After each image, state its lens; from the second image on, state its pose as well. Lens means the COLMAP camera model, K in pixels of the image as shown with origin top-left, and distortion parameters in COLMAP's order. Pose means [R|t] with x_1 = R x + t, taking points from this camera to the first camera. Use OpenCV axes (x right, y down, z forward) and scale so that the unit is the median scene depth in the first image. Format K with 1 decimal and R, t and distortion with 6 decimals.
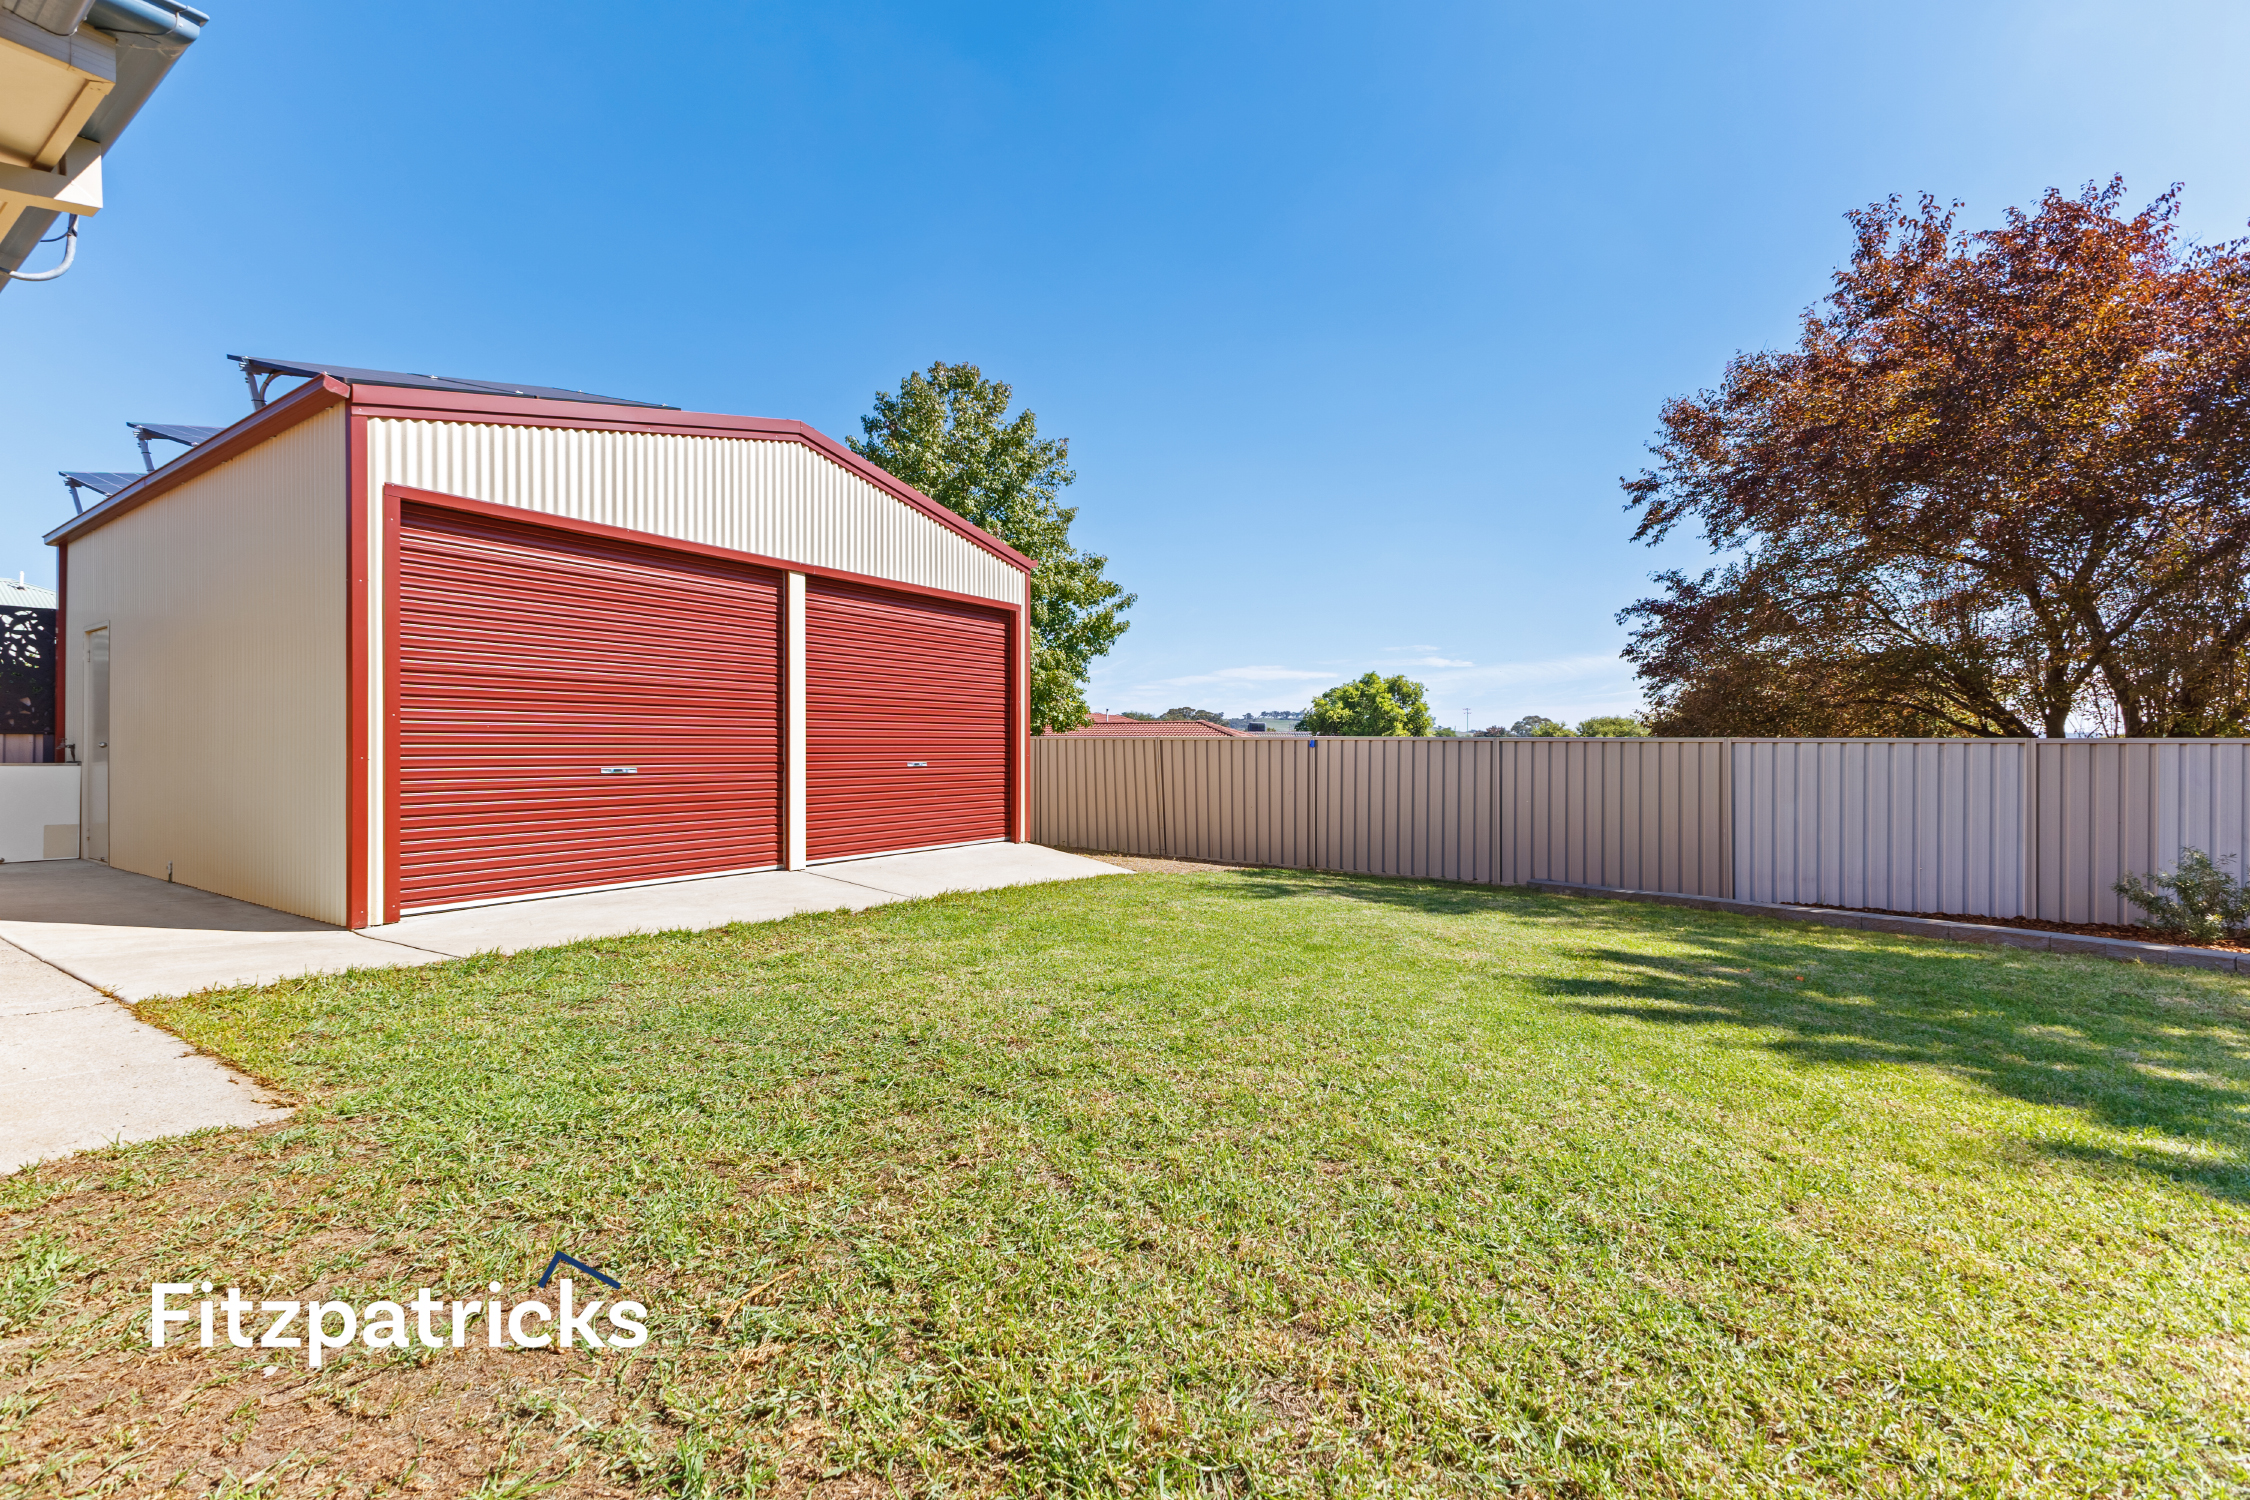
lens RADIAL K [[984.7, 0, 1116.5], [0, 984.7, 746.2], [0, 0, 1]] dist [0.005917, 0.000218]
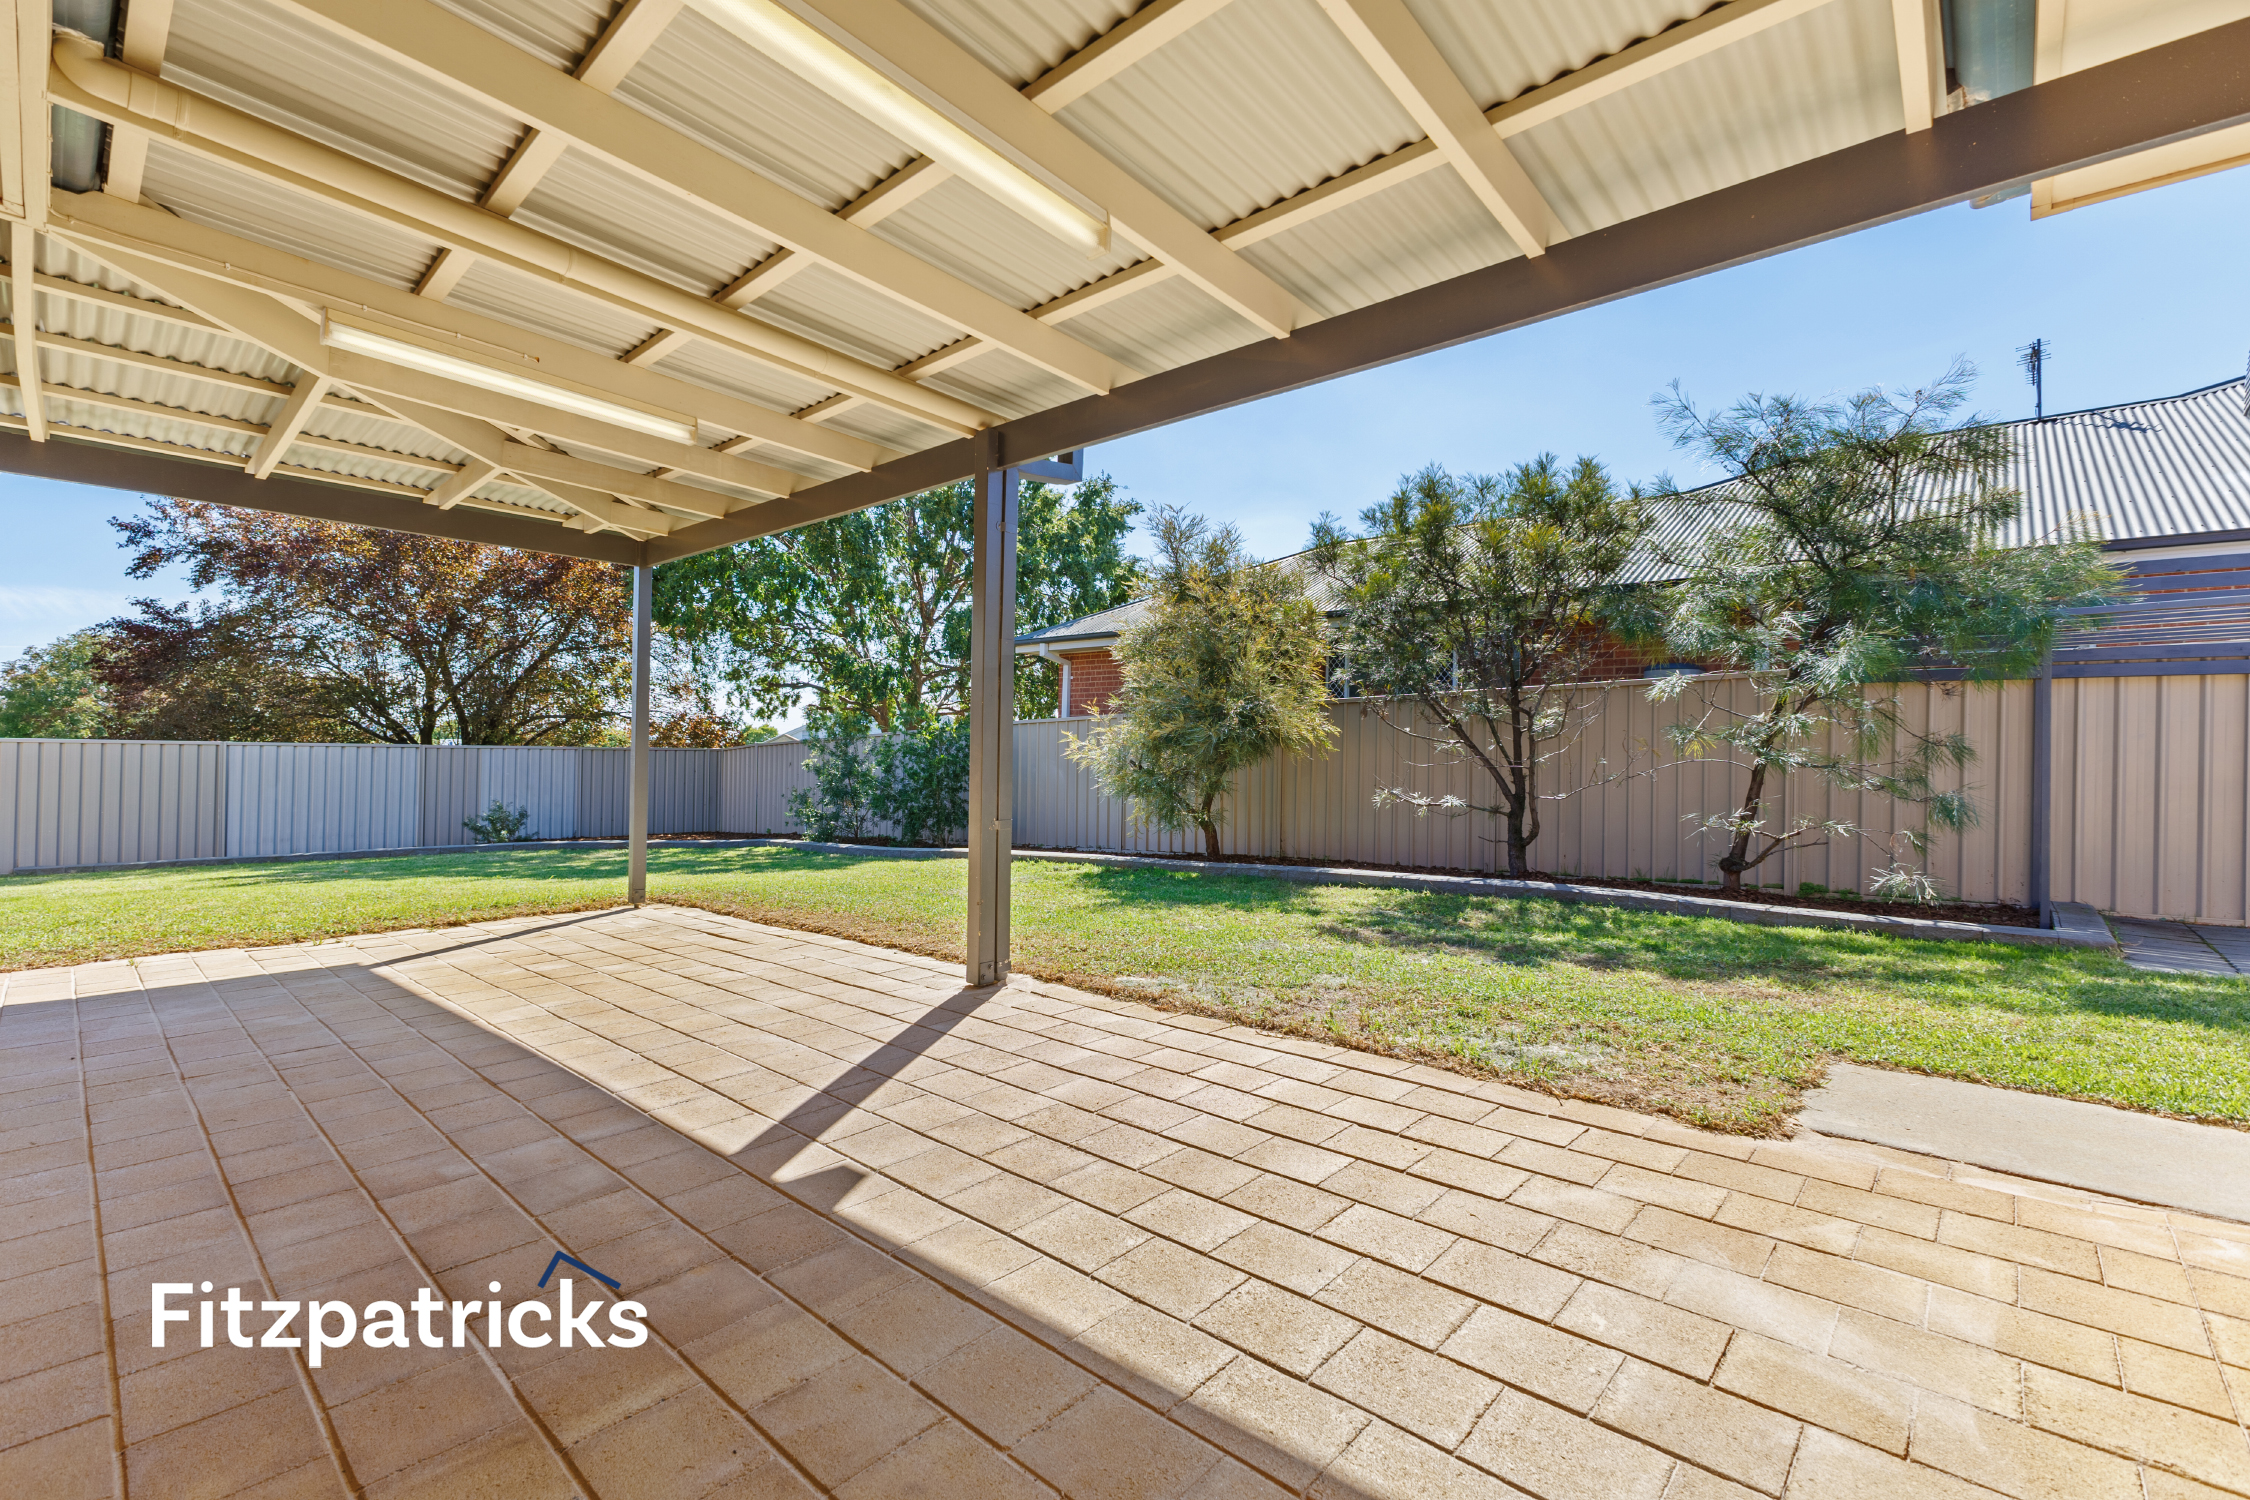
lens RADIAL K [[984.7, 0, 1112.9], [0, 984.7, 748.7], [0, 0, 1]] dist [0.005917, 0.000218]
pose [[0.175080, 0.006950, 0.984530, -0.441120], [-0.017004, 0.999847, -0.004035, -0.011503], [-0.984407, -0.016034, 0.175171, -0.385136]]
